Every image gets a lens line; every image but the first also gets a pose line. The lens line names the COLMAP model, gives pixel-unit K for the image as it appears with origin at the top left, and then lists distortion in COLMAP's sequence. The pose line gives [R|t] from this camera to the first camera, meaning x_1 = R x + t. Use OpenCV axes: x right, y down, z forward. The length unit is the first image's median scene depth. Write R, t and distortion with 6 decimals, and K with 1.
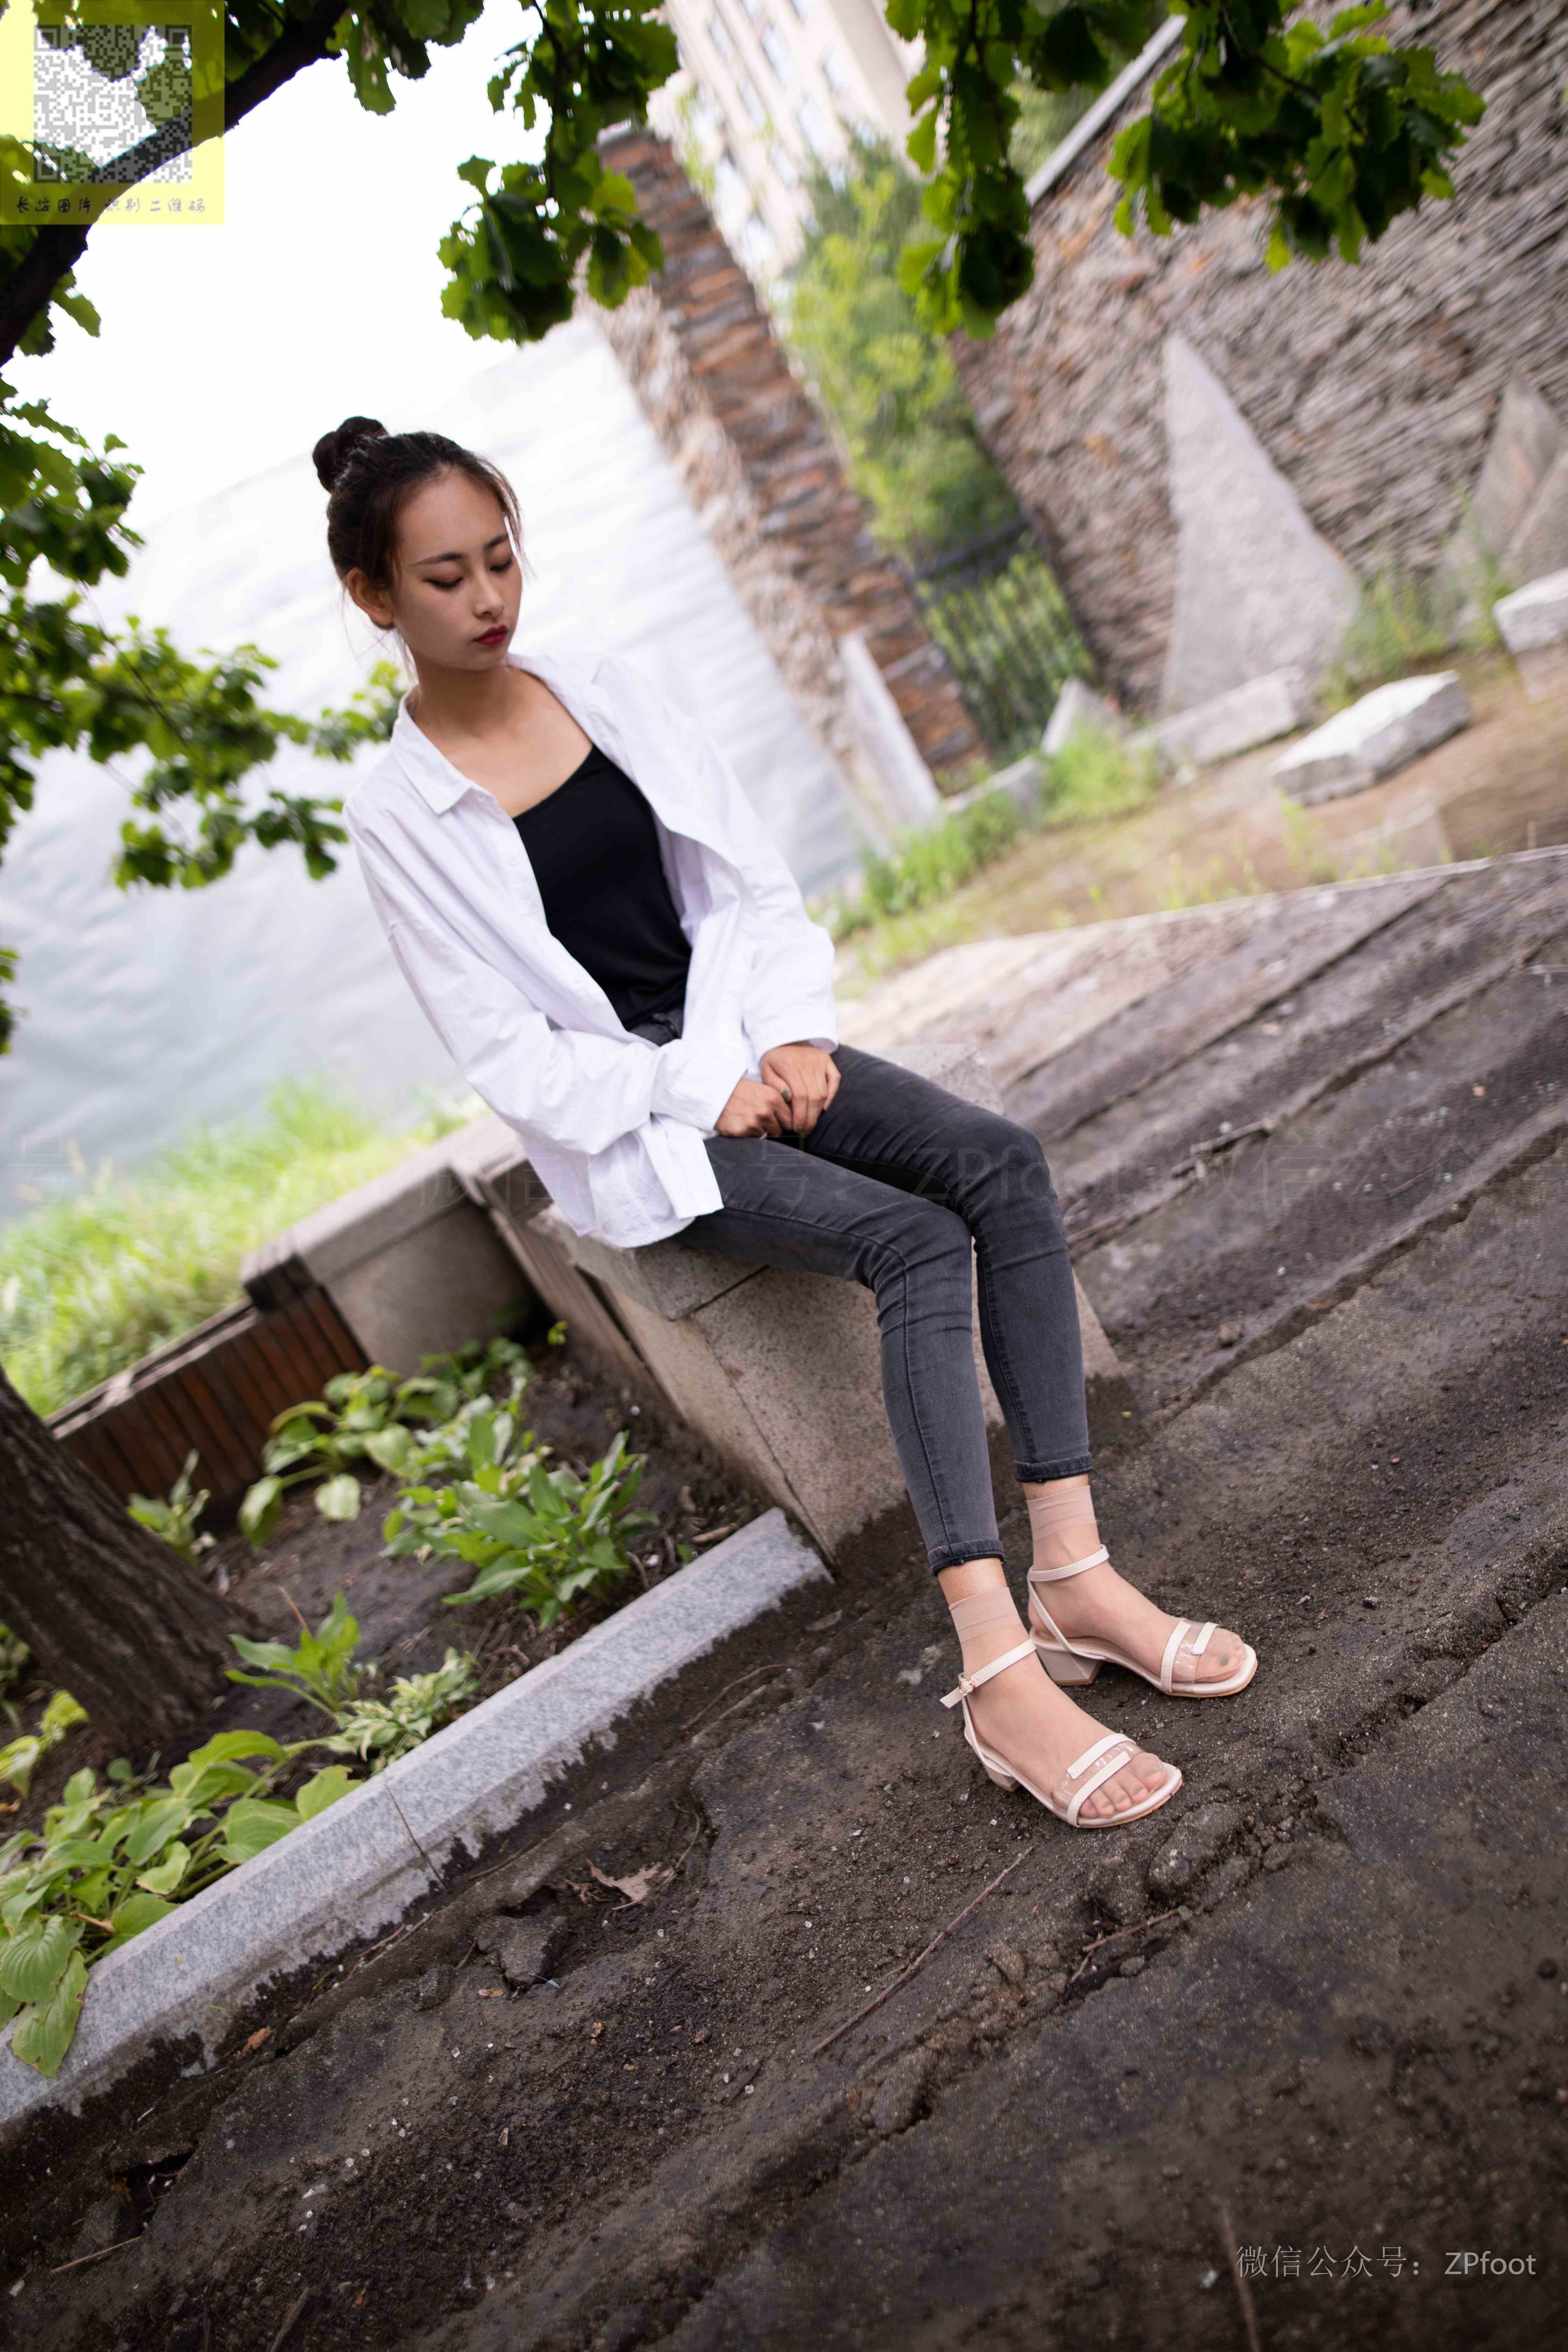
lens RADIAL K [[1631.3, 0, 795.0], [0, 1631.3, 1174.5], [0, 0, 1]] dist [-0.053454, 0.046786]
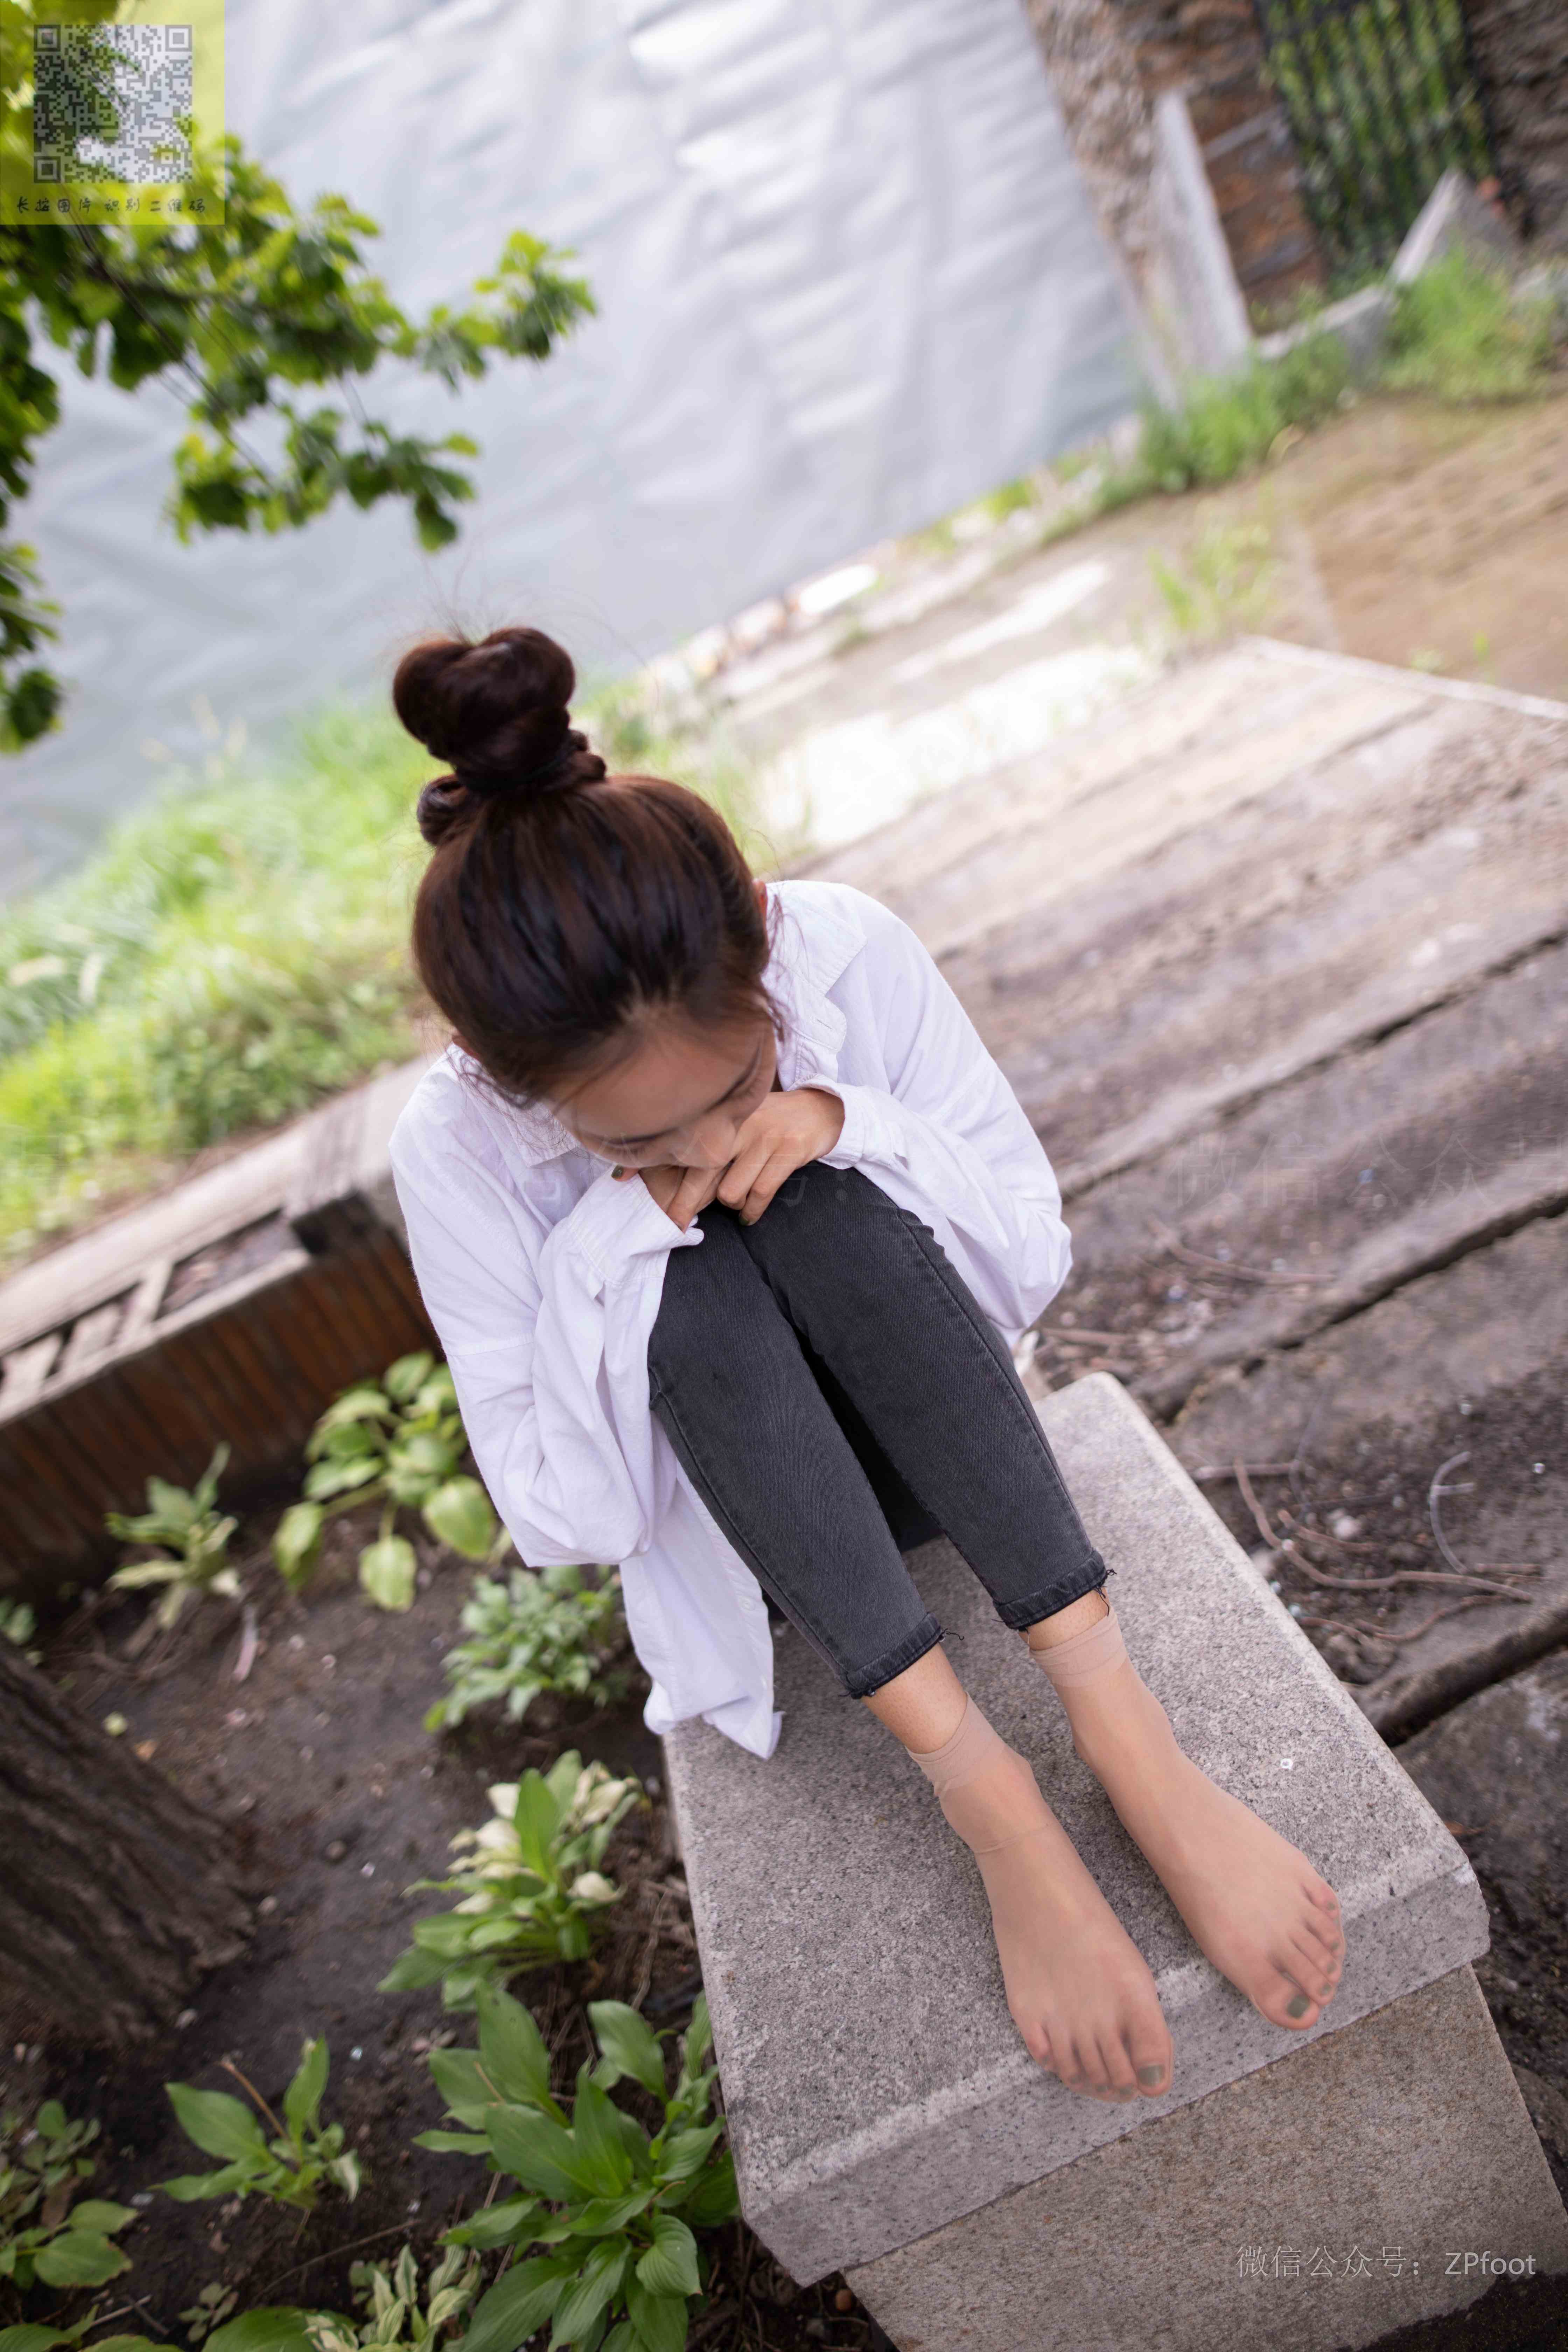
lens RADIAL K [[1631.3, 0, 791.3], [0, 1631.3, 1171.8], [0, 0, 1]] dist [-0.053454, 0.046786]
pose [[0.988685, 0.121776, -0.087595, -0.068076], [-0.087899, 0.943489, 0.319535, -0.379866], [0.121556, -0.308220, 0.943517, 0.529451]]
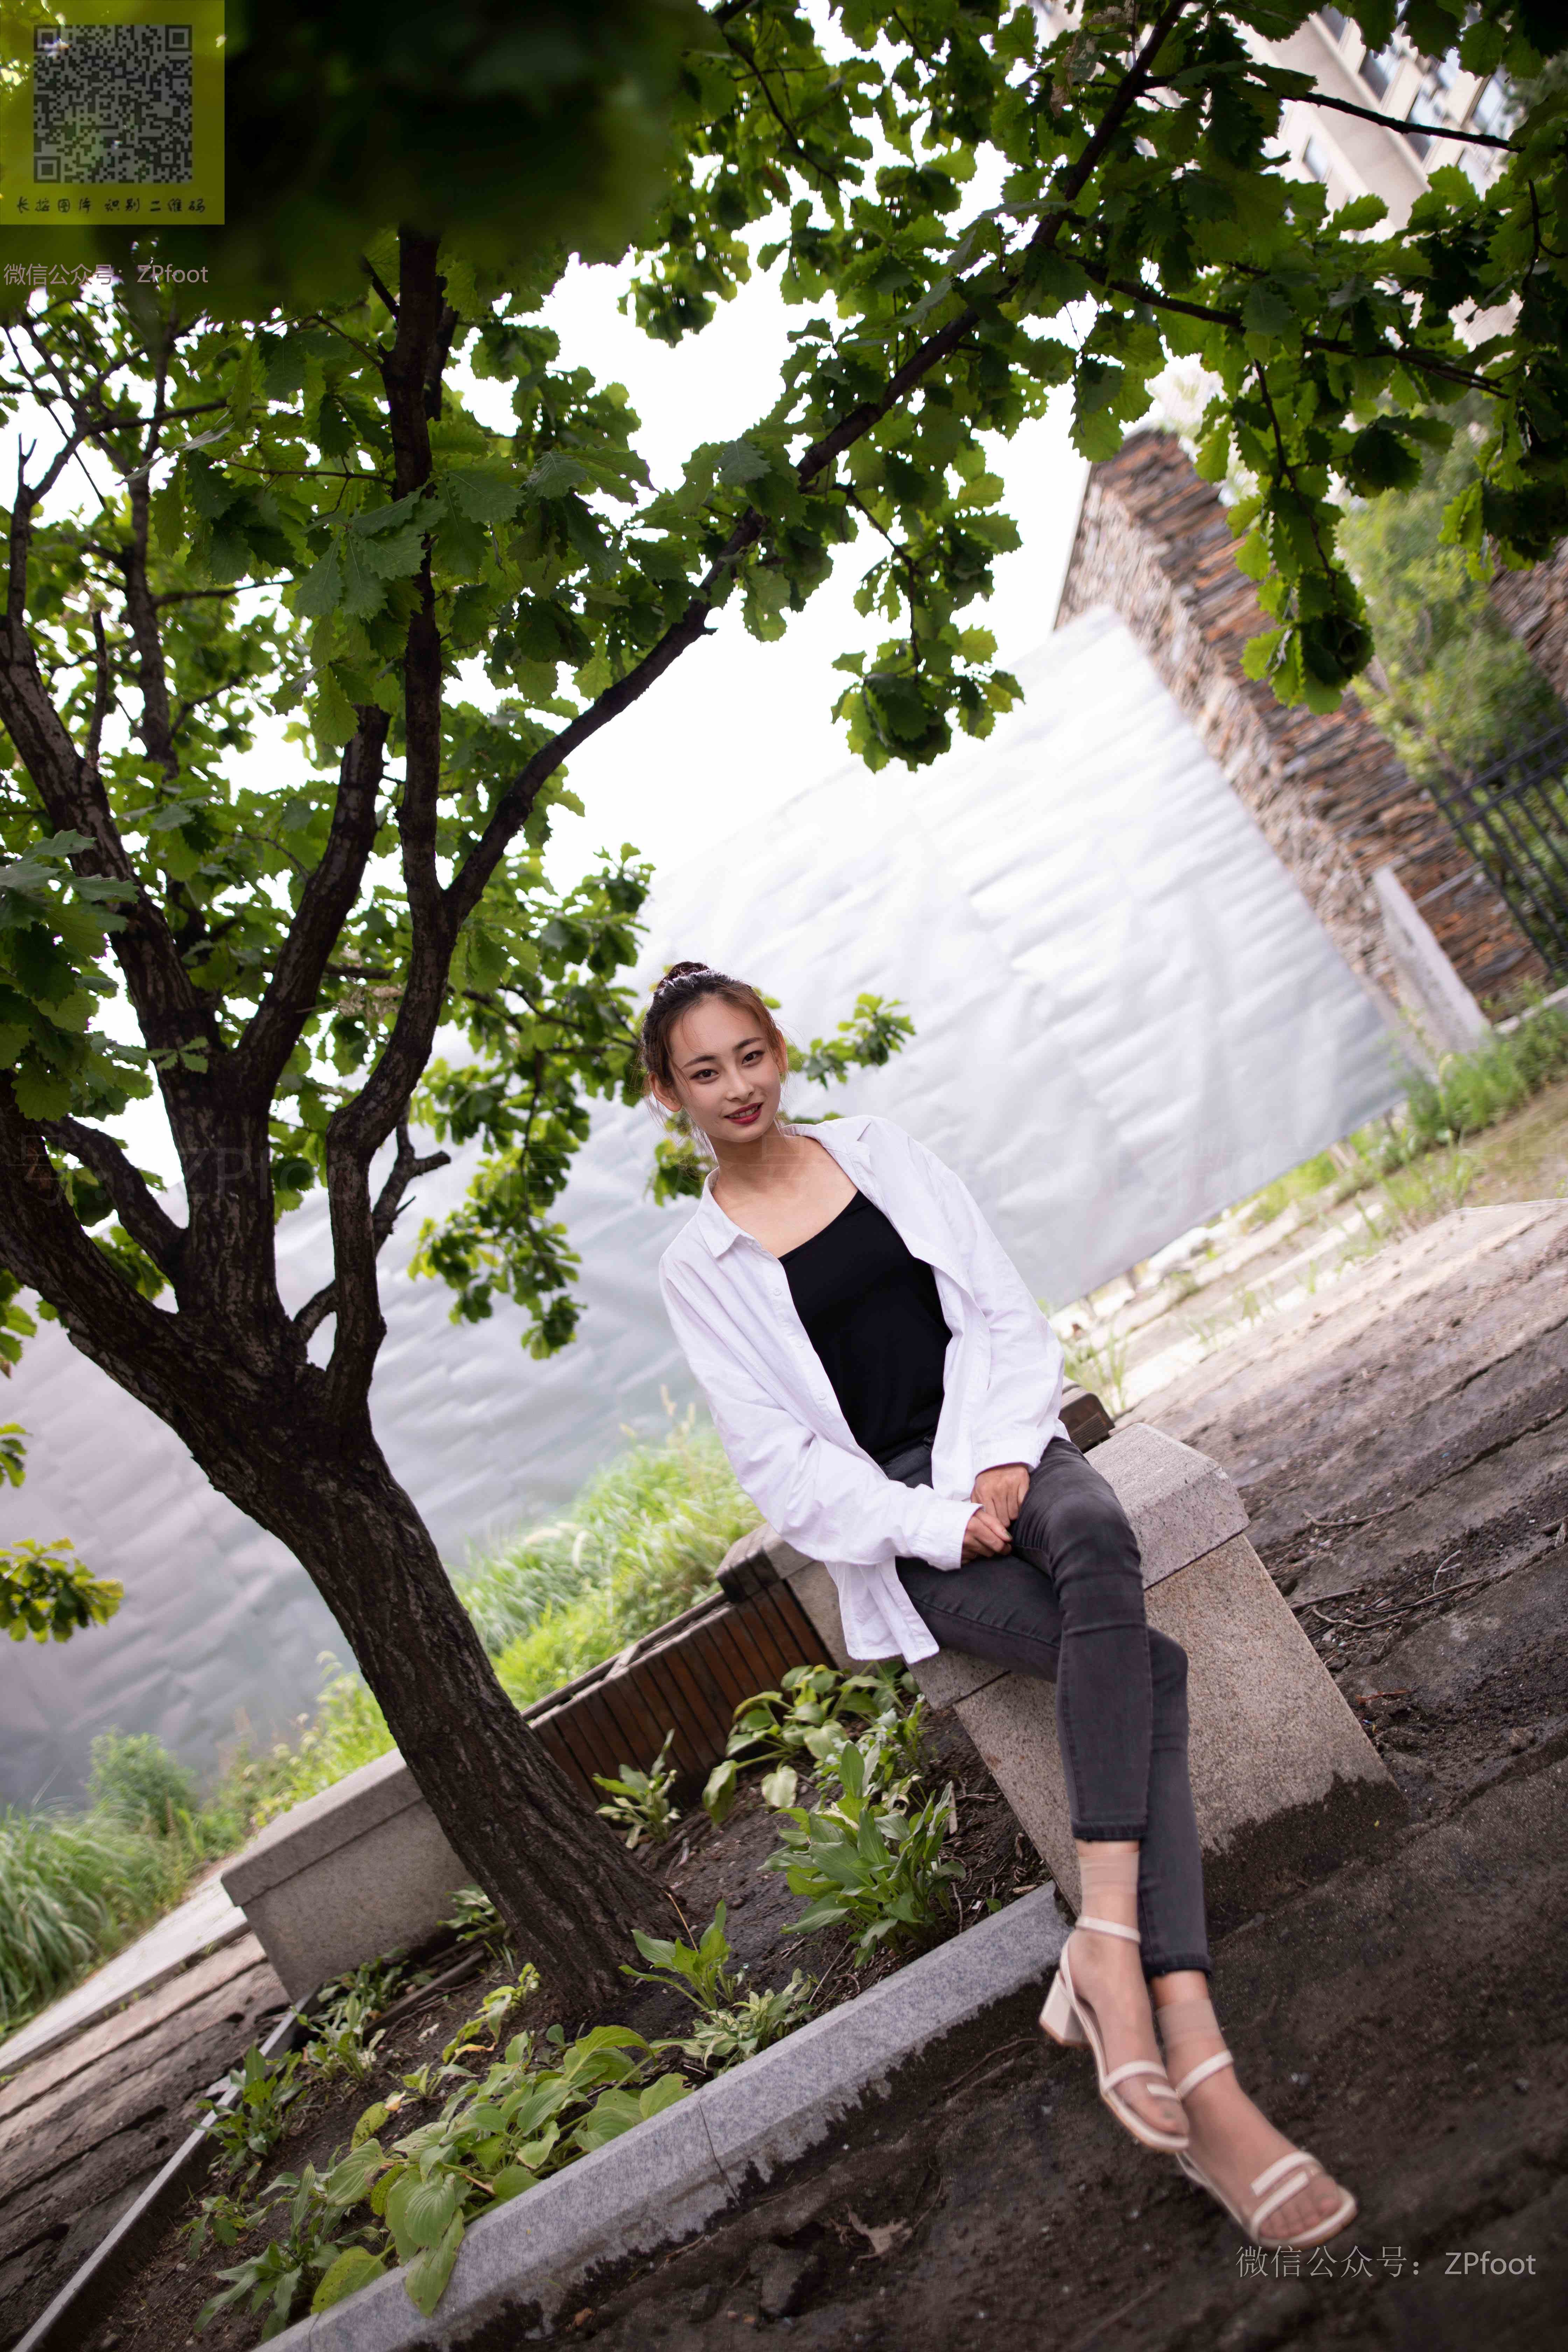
lens RADIAL K [[1631.3, 0, 790.7], [0, 1631.3, 1167.8], [0, 0, 1]] dist [-0.053454, 0.046786]
pose [[0.930973, -0.047953, -0.361925, 0.226650], [0.002250, 0.992071, -0.125657, -0.126153], [0.365081, 0.116169, 0.923699, -0.112855]]
